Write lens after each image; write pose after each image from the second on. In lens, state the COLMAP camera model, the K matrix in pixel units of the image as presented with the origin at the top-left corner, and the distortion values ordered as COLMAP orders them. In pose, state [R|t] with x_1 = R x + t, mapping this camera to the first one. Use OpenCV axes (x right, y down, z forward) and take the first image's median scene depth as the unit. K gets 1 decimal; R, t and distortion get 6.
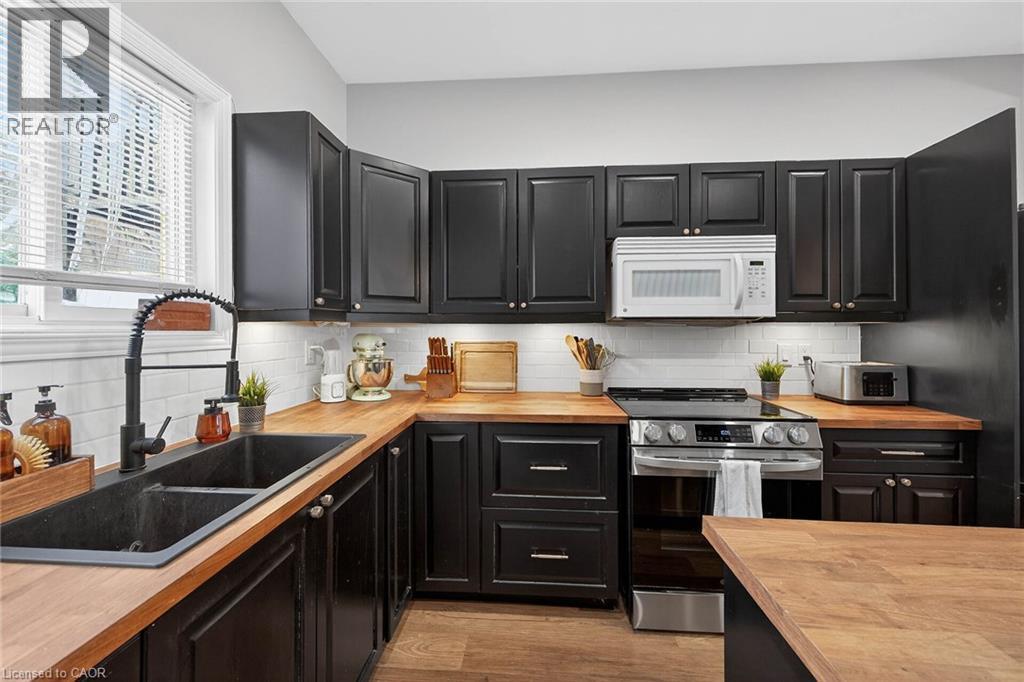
lens RADIAL K [[428.1, 0, 515.9], [0, 428.1, 326.8], [0, 0, 1]] dist [0.002657, 0.000416]
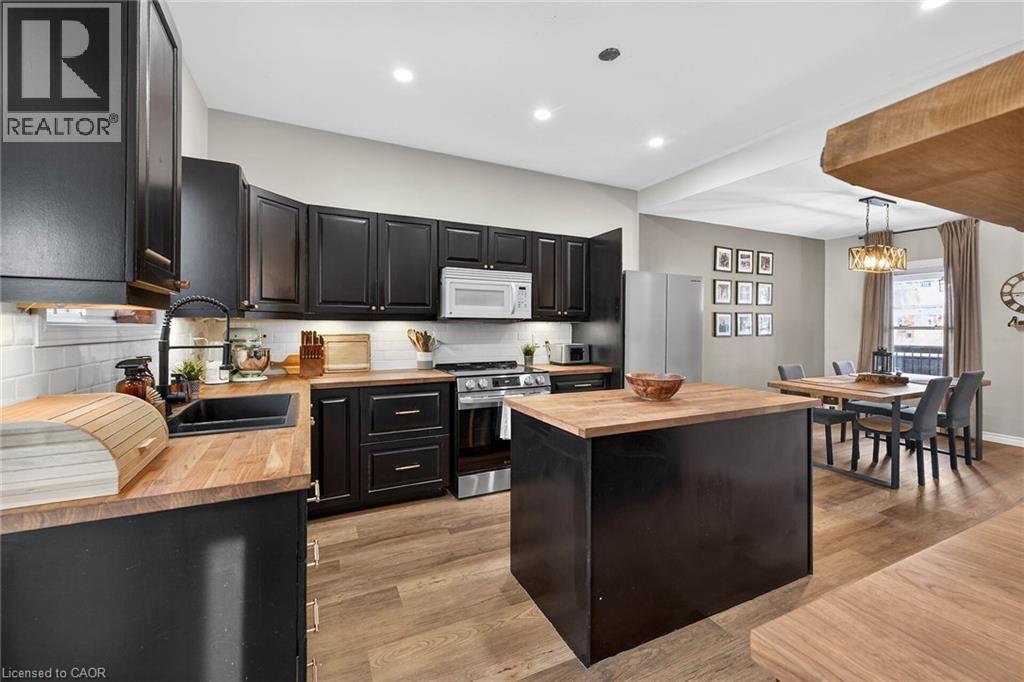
lens RADIAL K [[428.1, 0, 514.6], [0, 428.1, 331.2], [0, 0, 1]] dist [0.002657, 0.000416]
pose [[0.880573, -0.000885, 0.473909, -0.298055], [-0.005694, 0.999906, 0.012449, 0.007112], [-0.473876, -0.013661, 0.880486, -0.532745]]
